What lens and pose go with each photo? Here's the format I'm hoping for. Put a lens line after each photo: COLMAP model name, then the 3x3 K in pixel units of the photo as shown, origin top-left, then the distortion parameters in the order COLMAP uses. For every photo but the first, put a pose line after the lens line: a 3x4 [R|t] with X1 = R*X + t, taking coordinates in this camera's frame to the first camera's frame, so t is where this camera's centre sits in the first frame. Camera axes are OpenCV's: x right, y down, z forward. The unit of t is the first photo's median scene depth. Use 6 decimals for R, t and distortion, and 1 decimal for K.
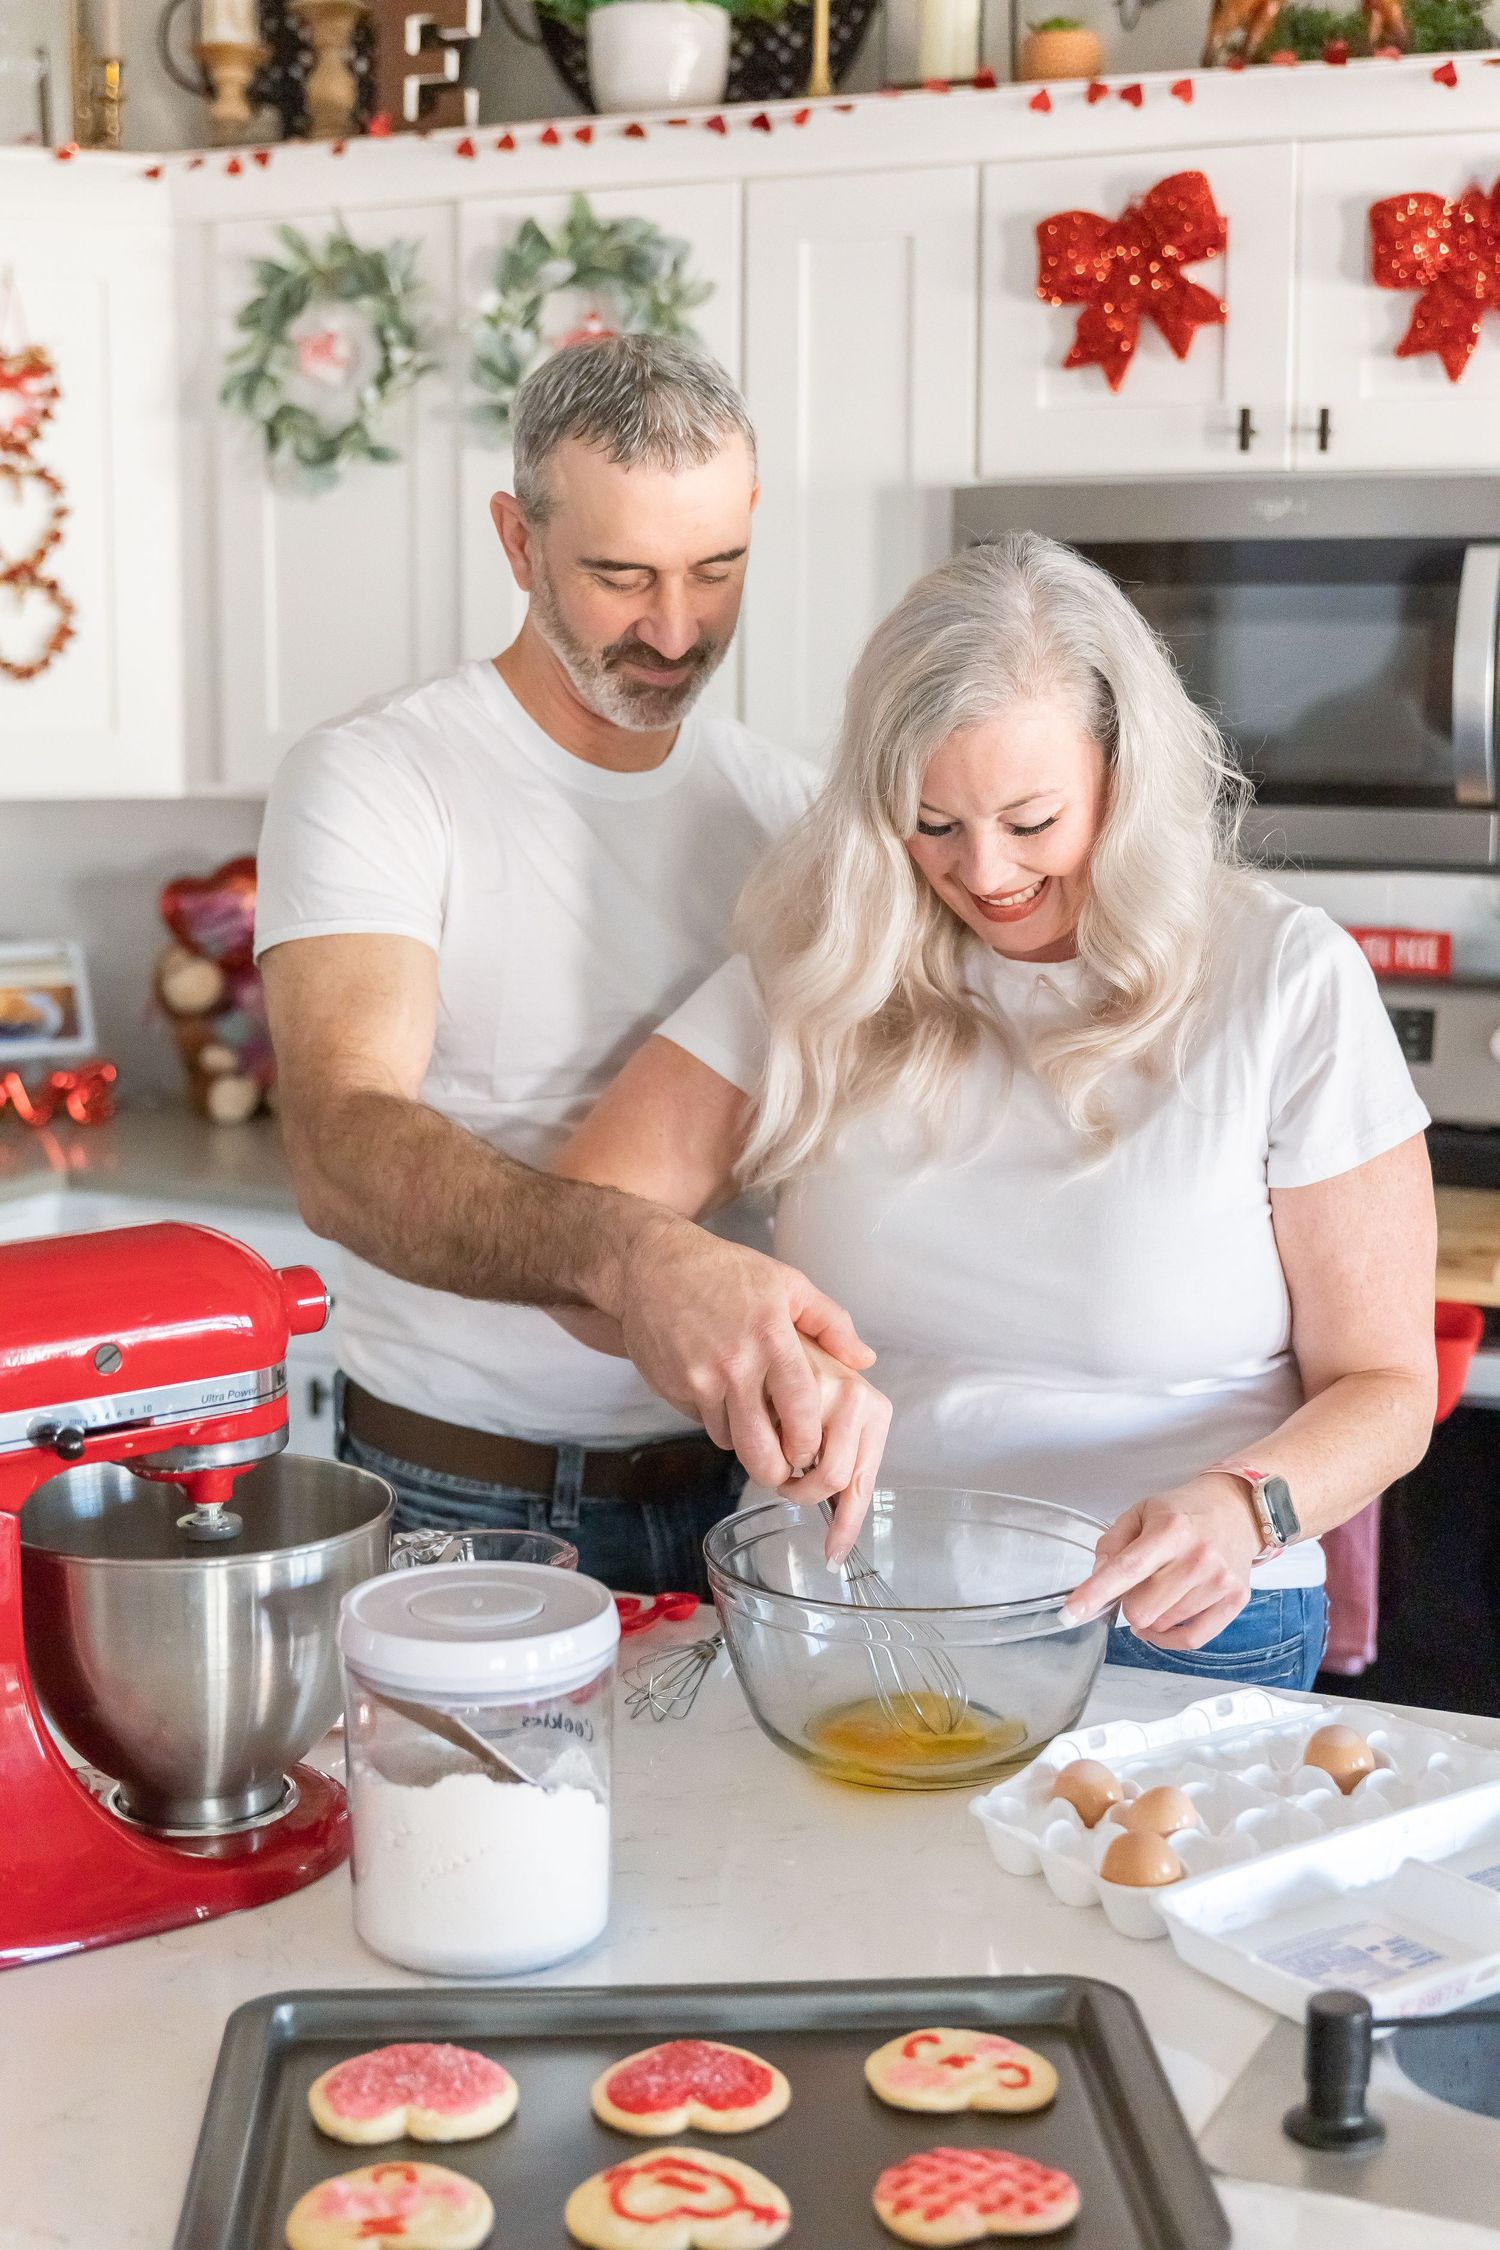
lens RADIAL K [[3054.3, 0, 750.0], [0, 3054.3, 1125.0], [0, 0, 1]] dist [-0.002239, -0.312648]
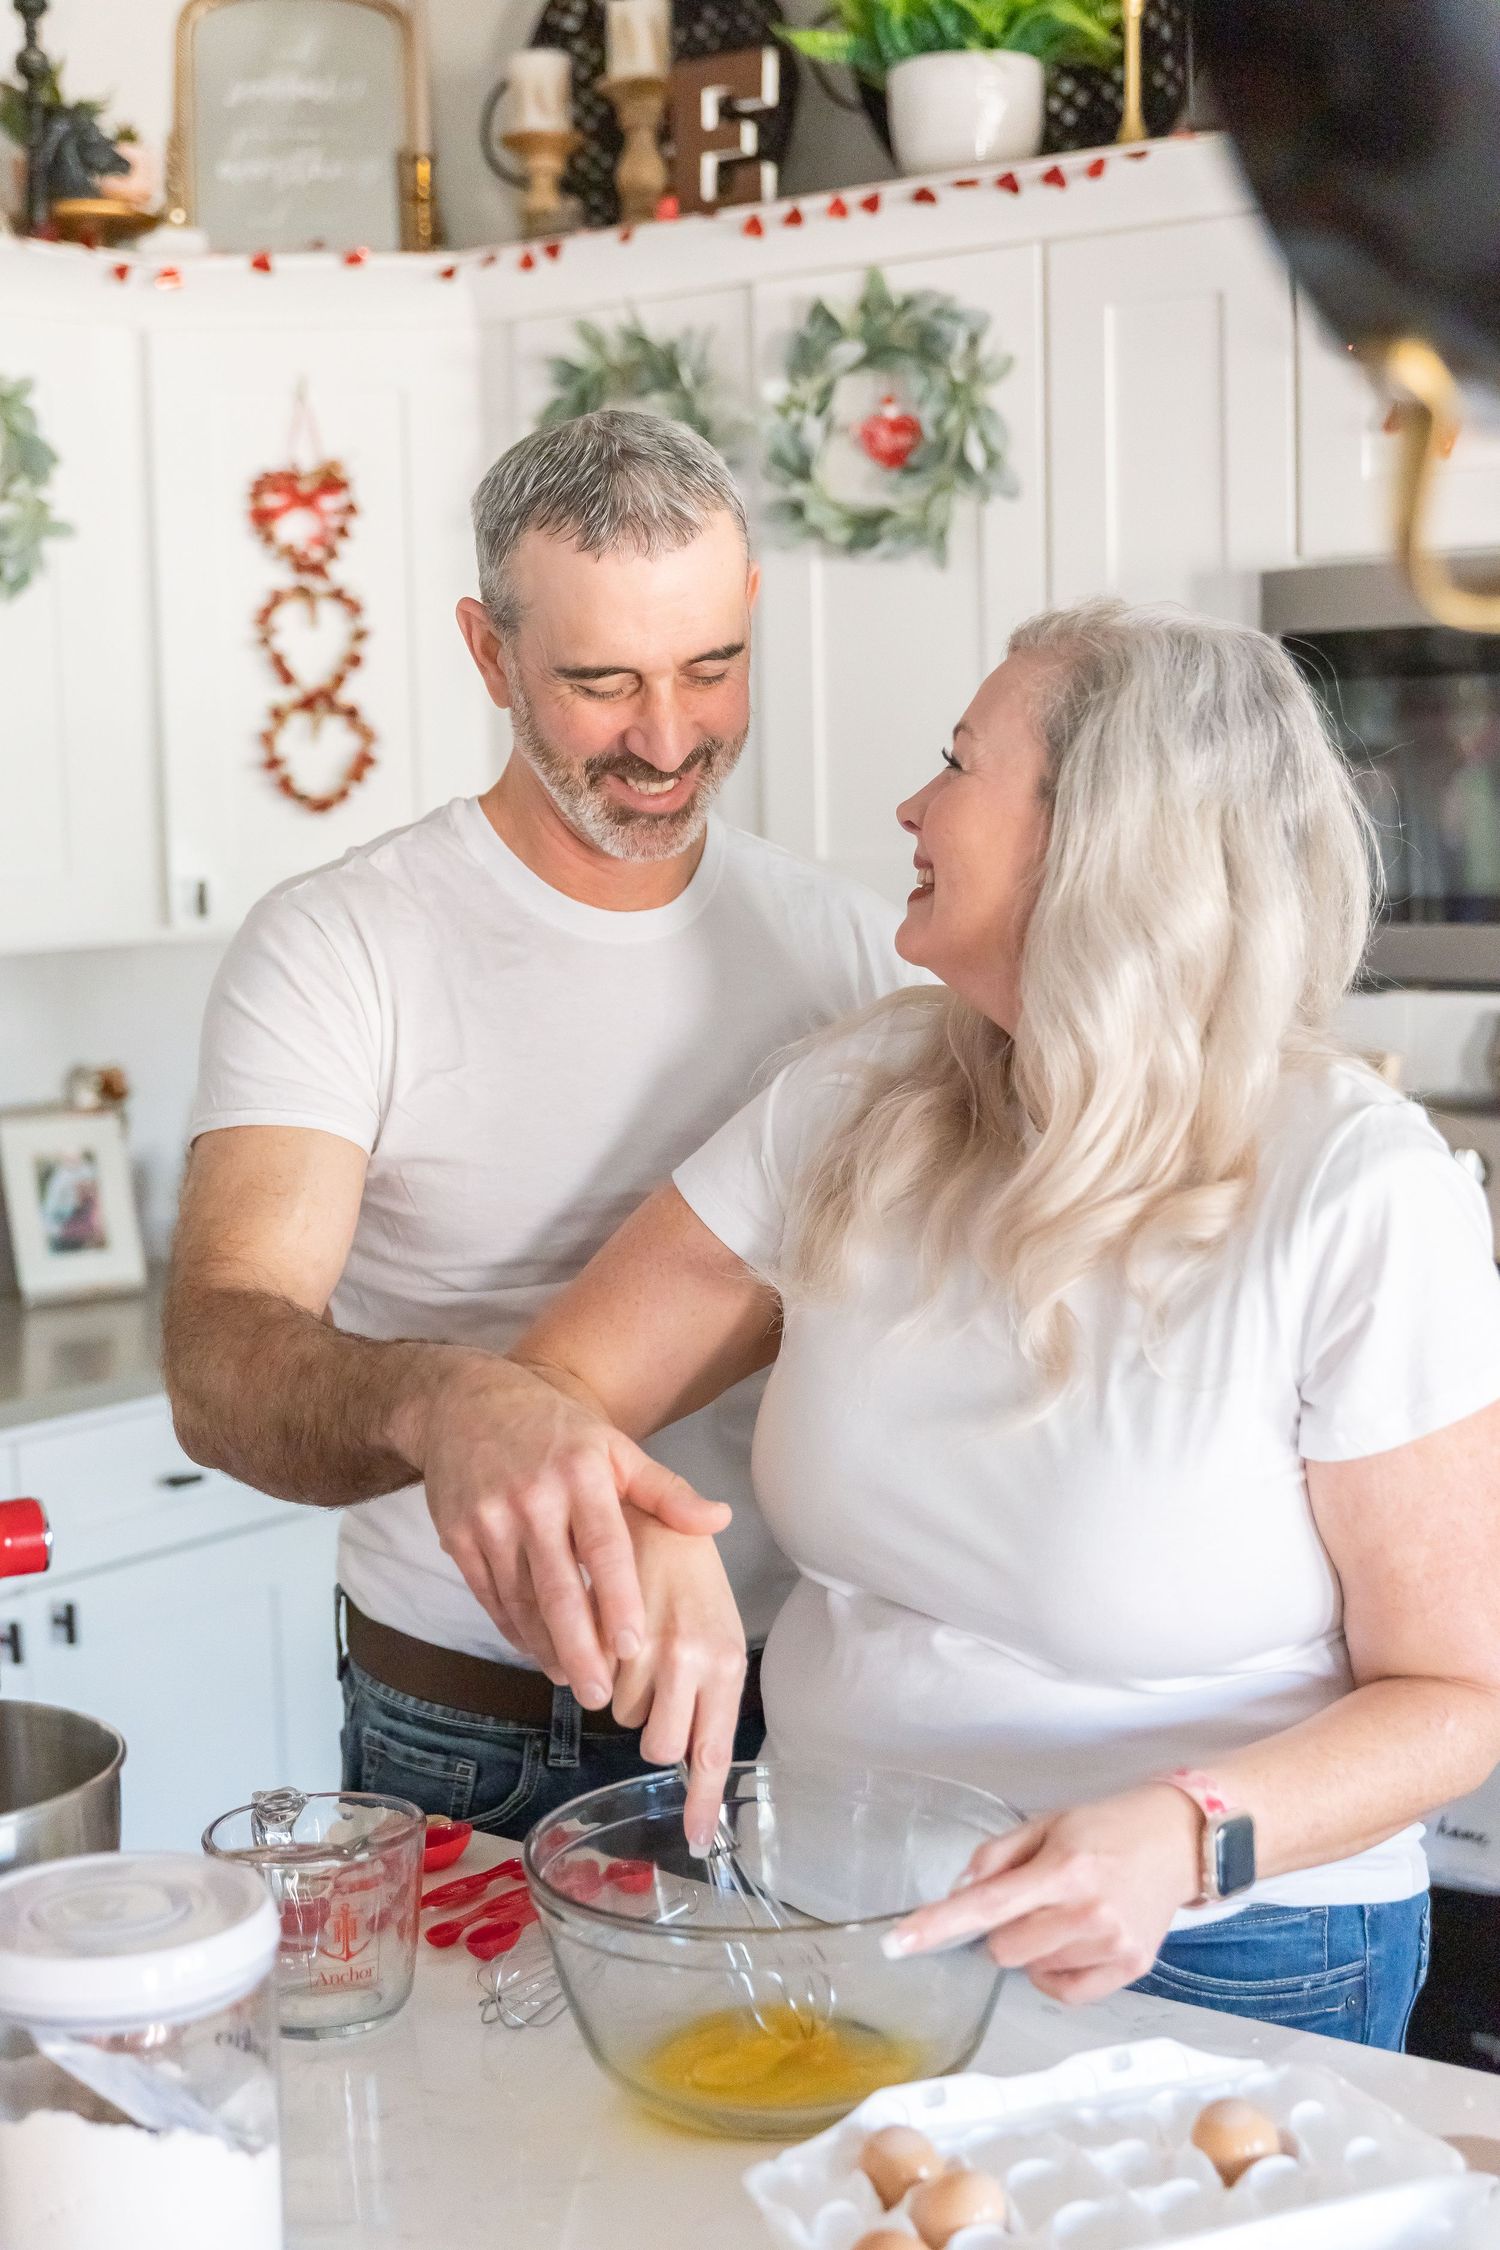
lens RADIAL K [[3174.8, 0, 744.3], [0, 3174.8, 1187.6], [0, 0, 1]] dist [-0.081987, -0.054543]
pose [[0.975253, 0.001920, -0.221083, 0.119990], [-0.006595, 0.999770, -0.020408, -0.011212], [0.220993, 0.021361, 0.975041, 0.079538]]
